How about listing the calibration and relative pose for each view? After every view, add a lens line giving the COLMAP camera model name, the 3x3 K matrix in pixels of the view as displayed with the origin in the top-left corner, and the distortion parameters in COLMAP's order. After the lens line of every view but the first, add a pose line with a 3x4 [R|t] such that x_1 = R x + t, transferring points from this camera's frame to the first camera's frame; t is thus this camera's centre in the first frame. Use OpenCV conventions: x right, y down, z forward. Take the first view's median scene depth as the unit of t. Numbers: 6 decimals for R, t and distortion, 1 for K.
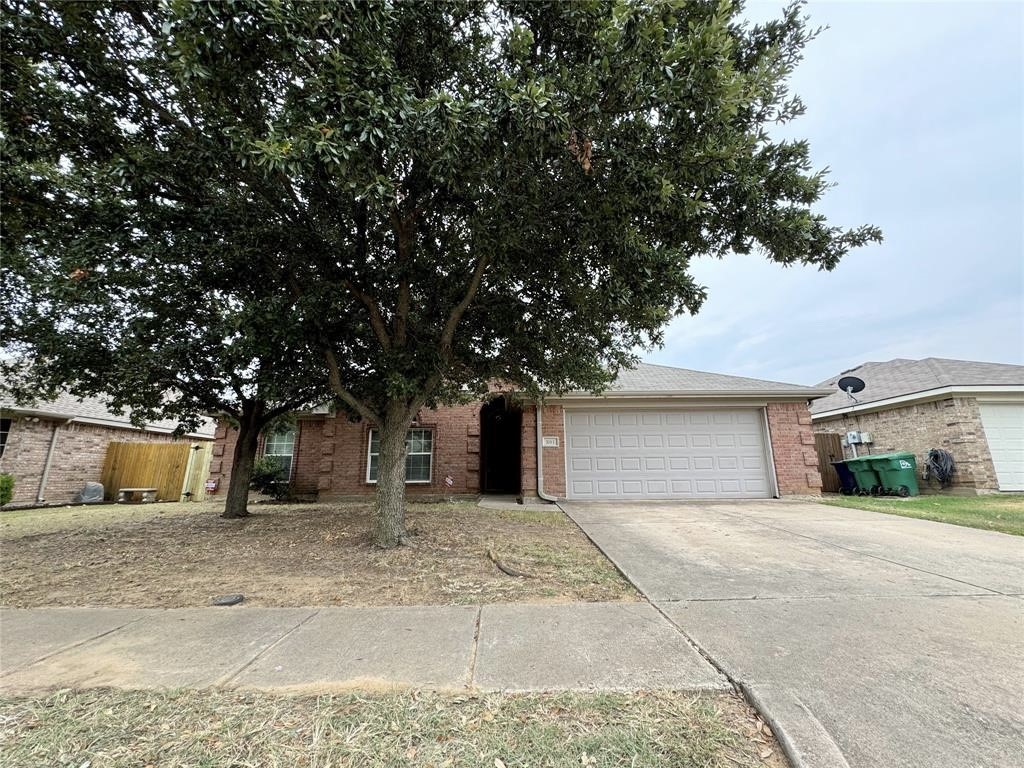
lens RADIAL K [[408.2, 0, 515.0], [0, 408.2, 381.4], [0, 0, 1]] dist [-0.003250, 0.000933]
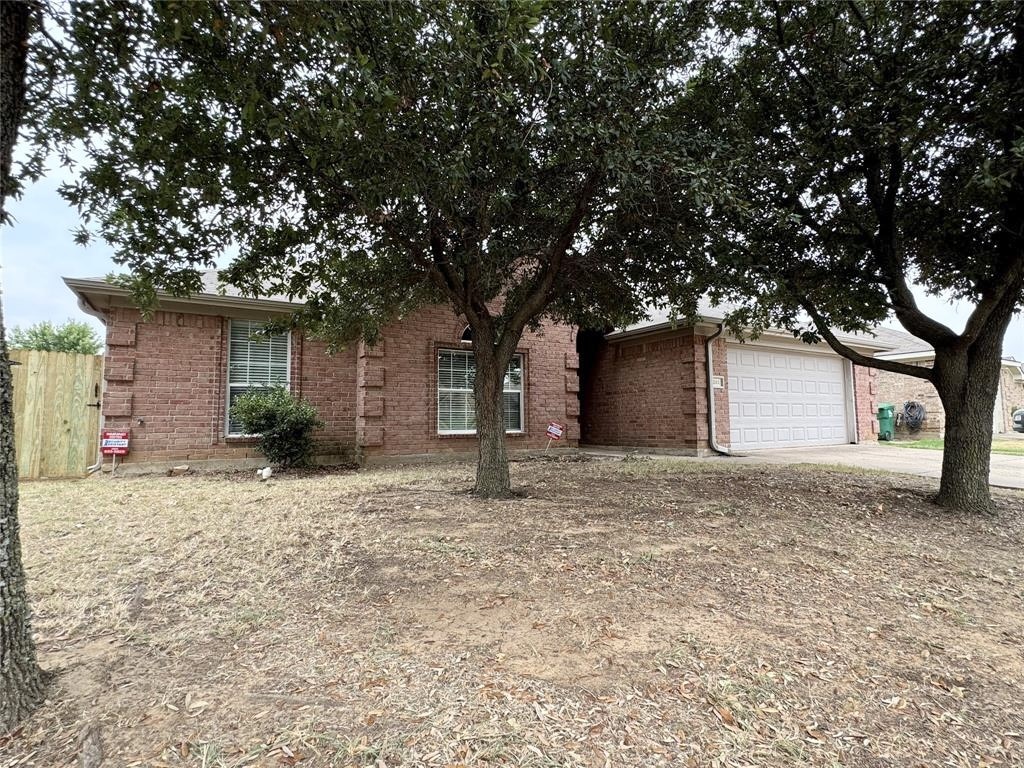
lens RADIAL K [[511.5, 0, 511.8], [0, 511.5, 383.8], [0, 0, 1]] dist [0.001042, 0.000093]
pose [[0.860640, 0.038429, 0.507762, -0.719067], [-0.113649, 0.986492, 0.117971, 0.070965], [-0.496369, -0.159237, 0.853382, 0.304740]]
